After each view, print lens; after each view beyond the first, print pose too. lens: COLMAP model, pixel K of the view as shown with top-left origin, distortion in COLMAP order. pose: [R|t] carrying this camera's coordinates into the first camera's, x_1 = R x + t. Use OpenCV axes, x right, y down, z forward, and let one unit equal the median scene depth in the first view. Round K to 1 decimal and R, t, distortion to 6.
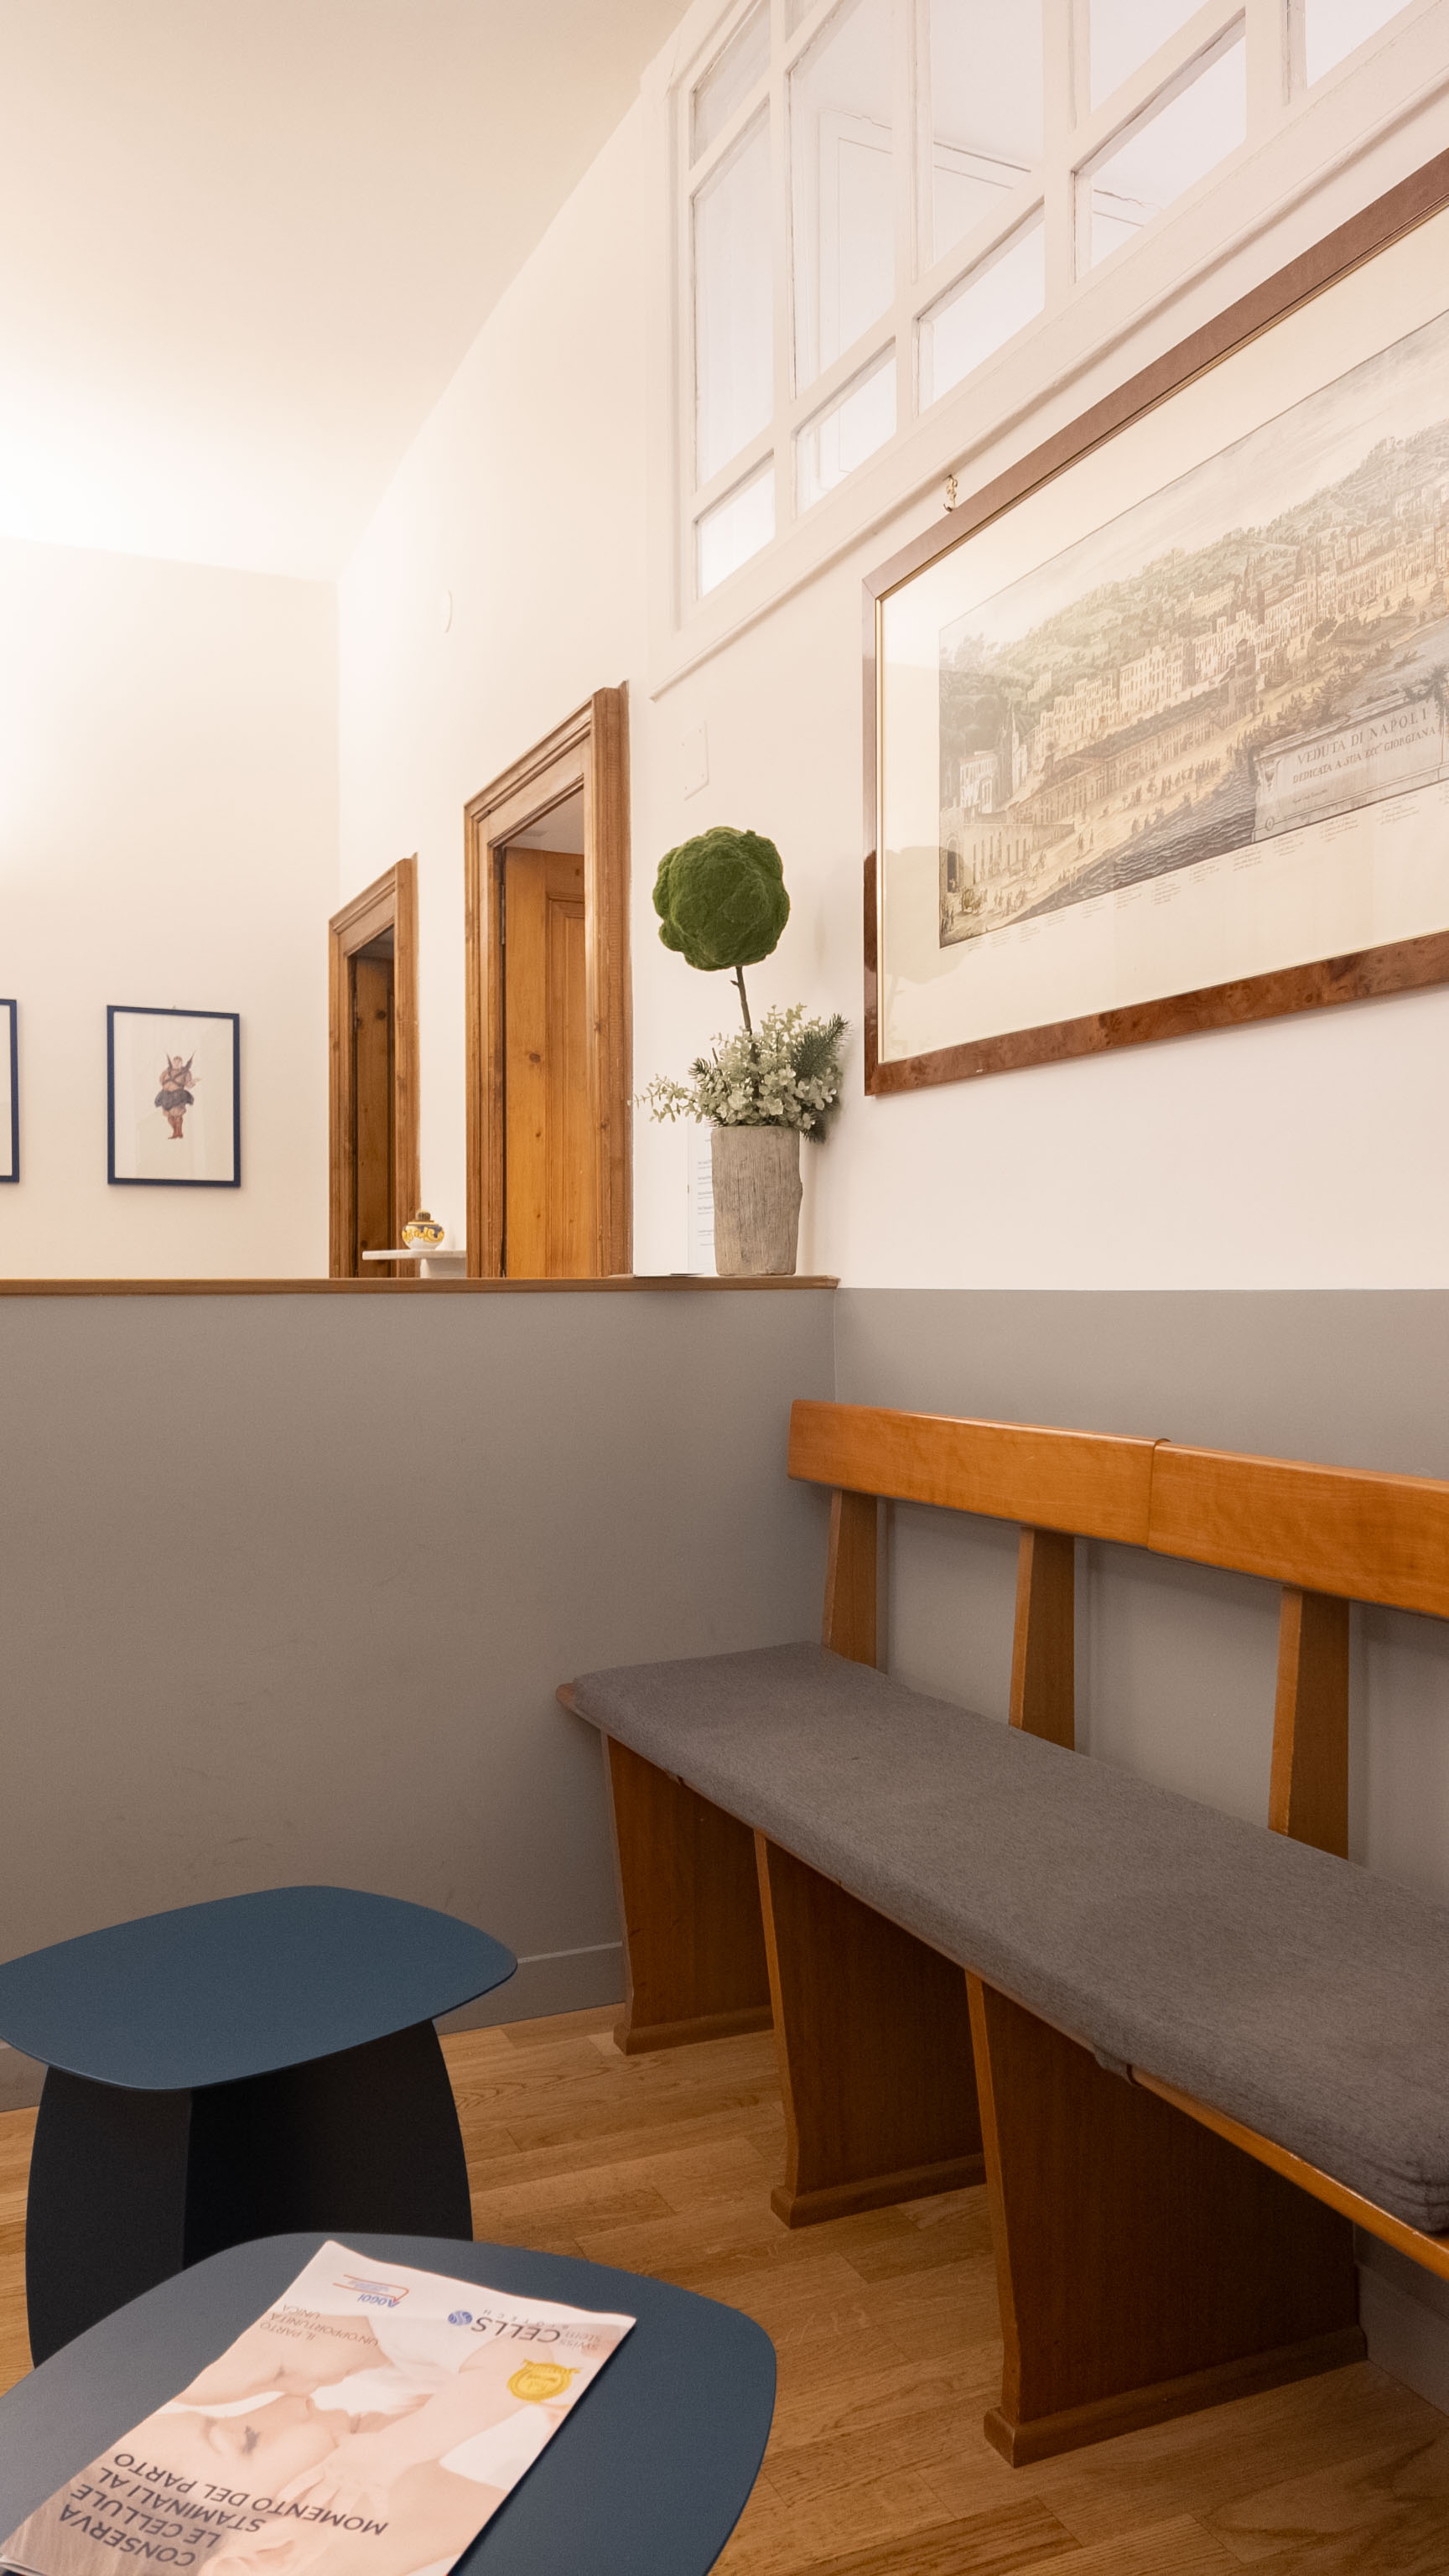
lens RADIAL K [[1865.4, 0, 724.5], [0, 1865.4, 1288.0], [0, 0, 1]] dist [0.003156, 0.000010]
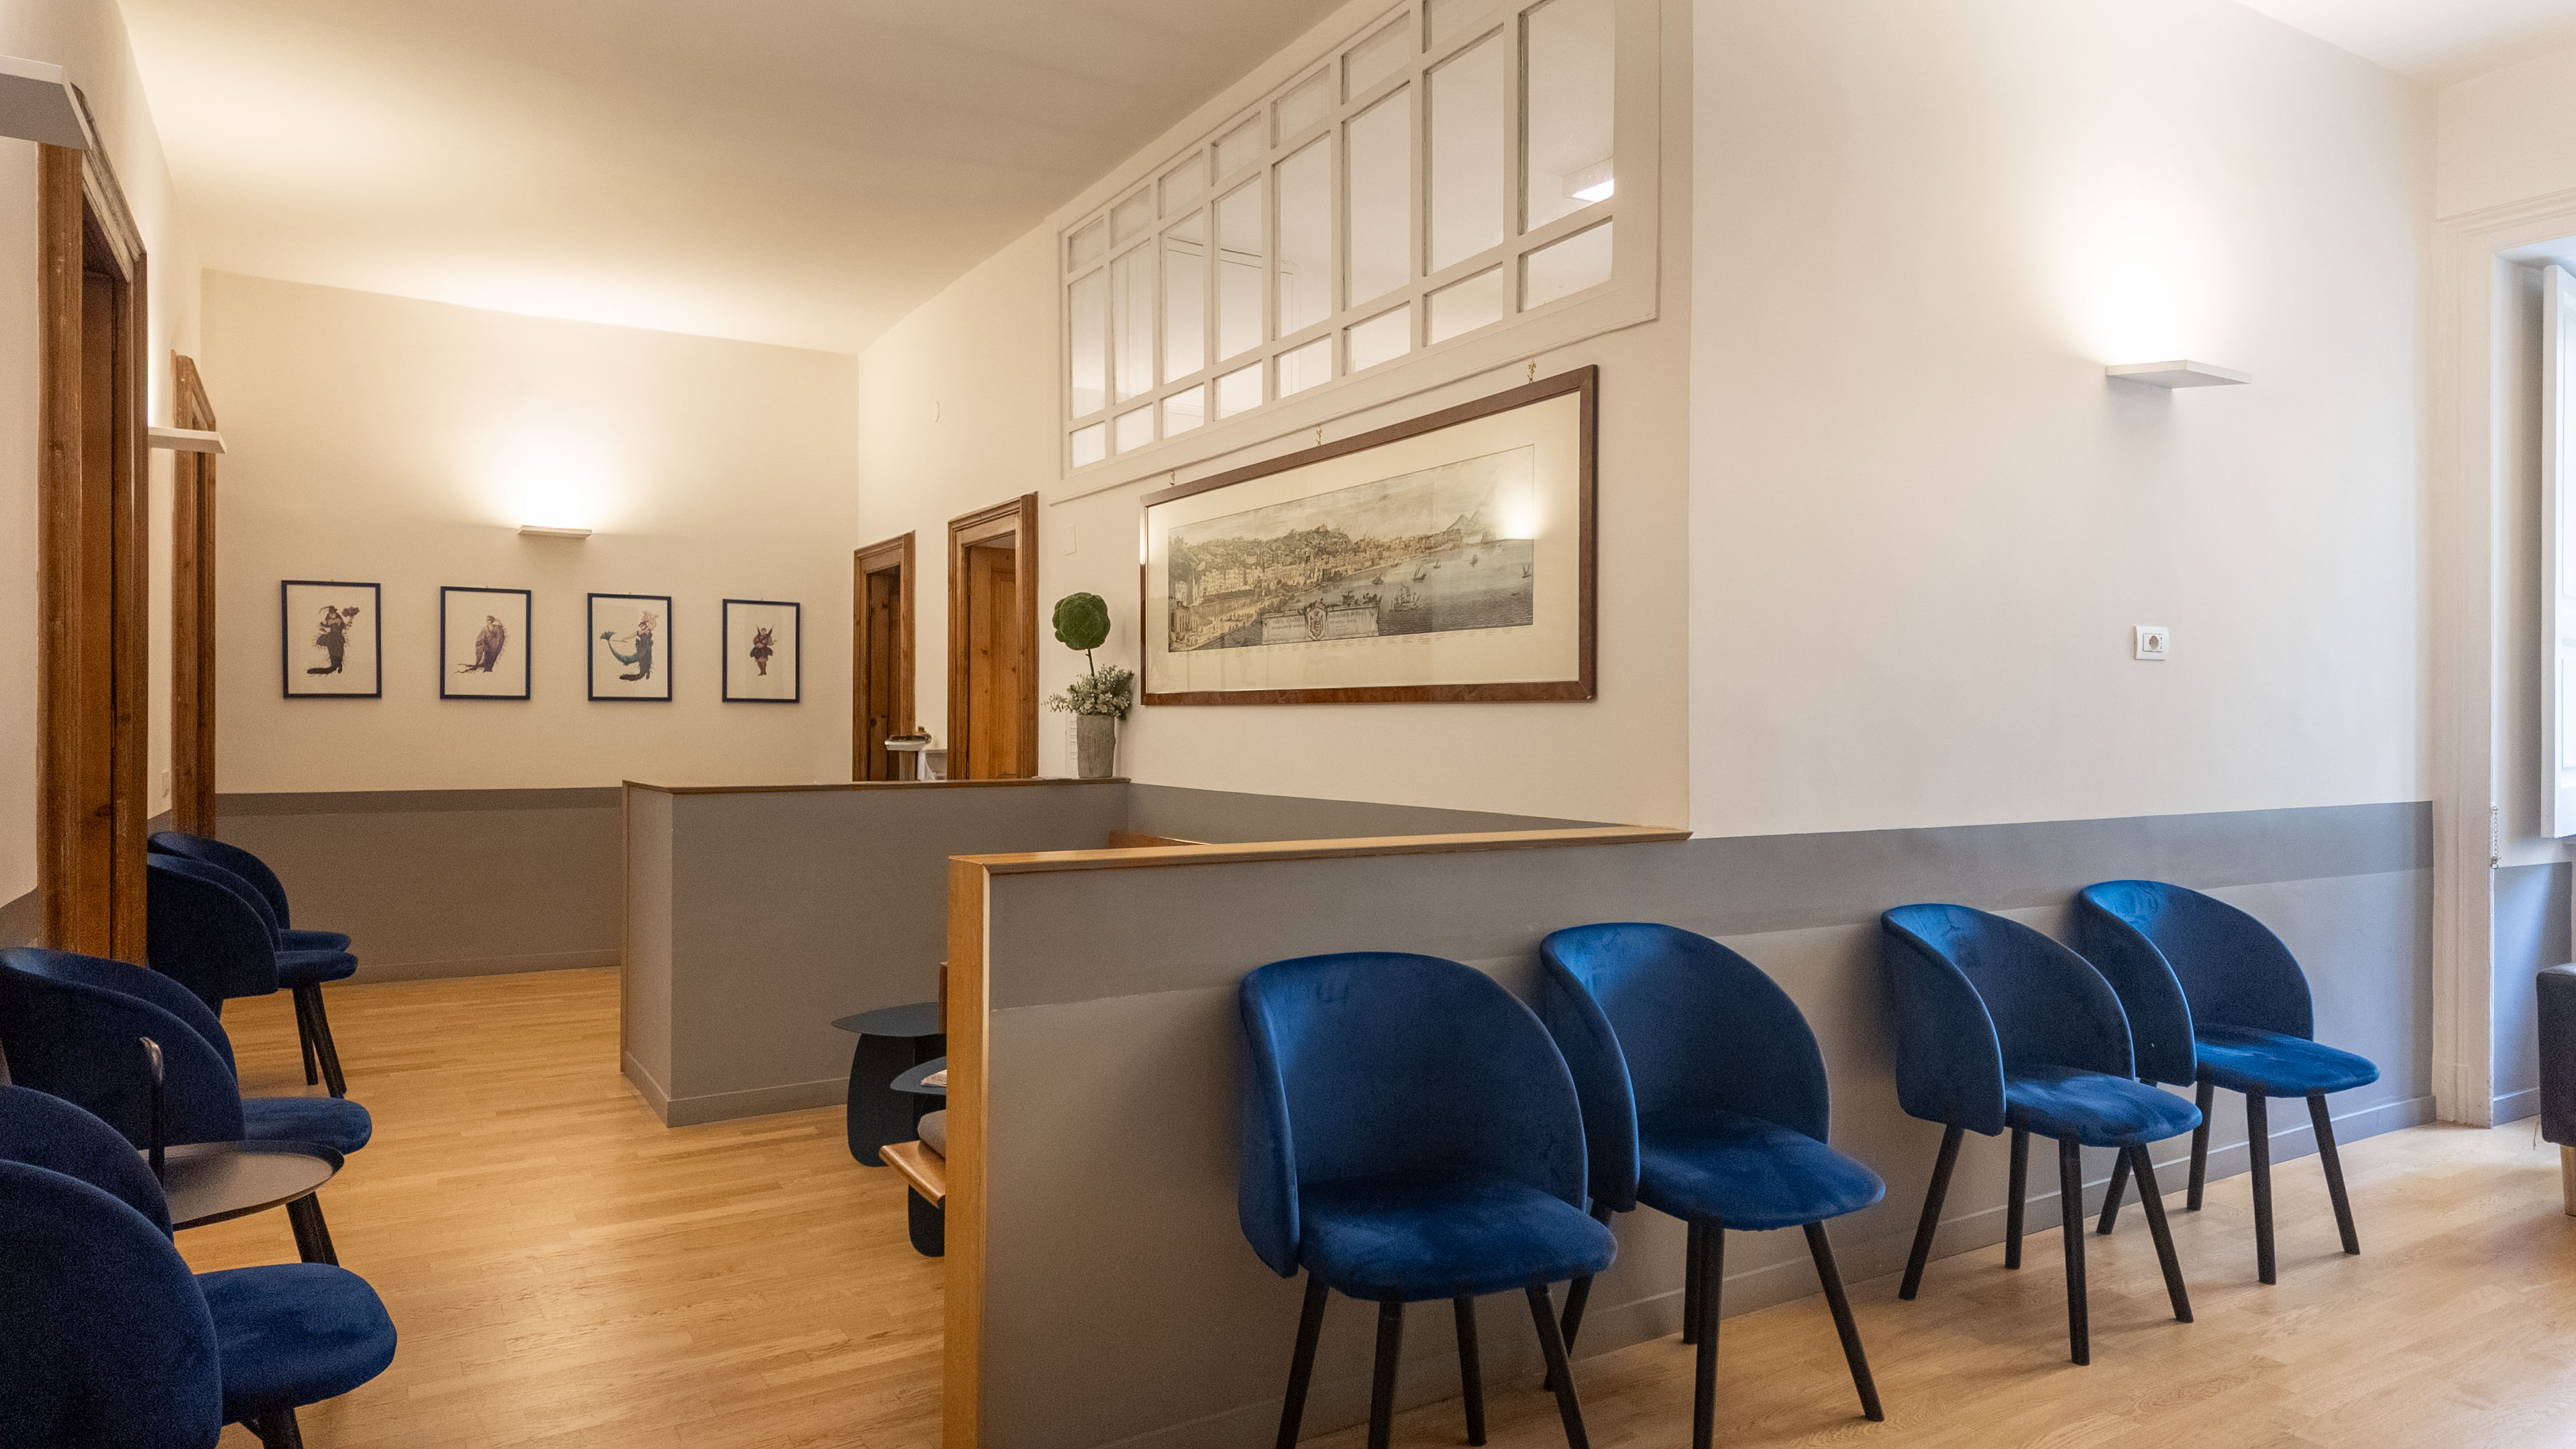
lens RADIAL K [[1534.2, 0, 1288.0], [0, 1534.2, 724.5], [0, 0, 1]] dist [0.058221, 0.000020]
pose [[0.991546, 0.005660, 0.129634, 0.006155], [-0.005768, 0.999983, 0.000452, -0.076292], [-0.129630, -0.001196, 0.991562, -0.954917]]
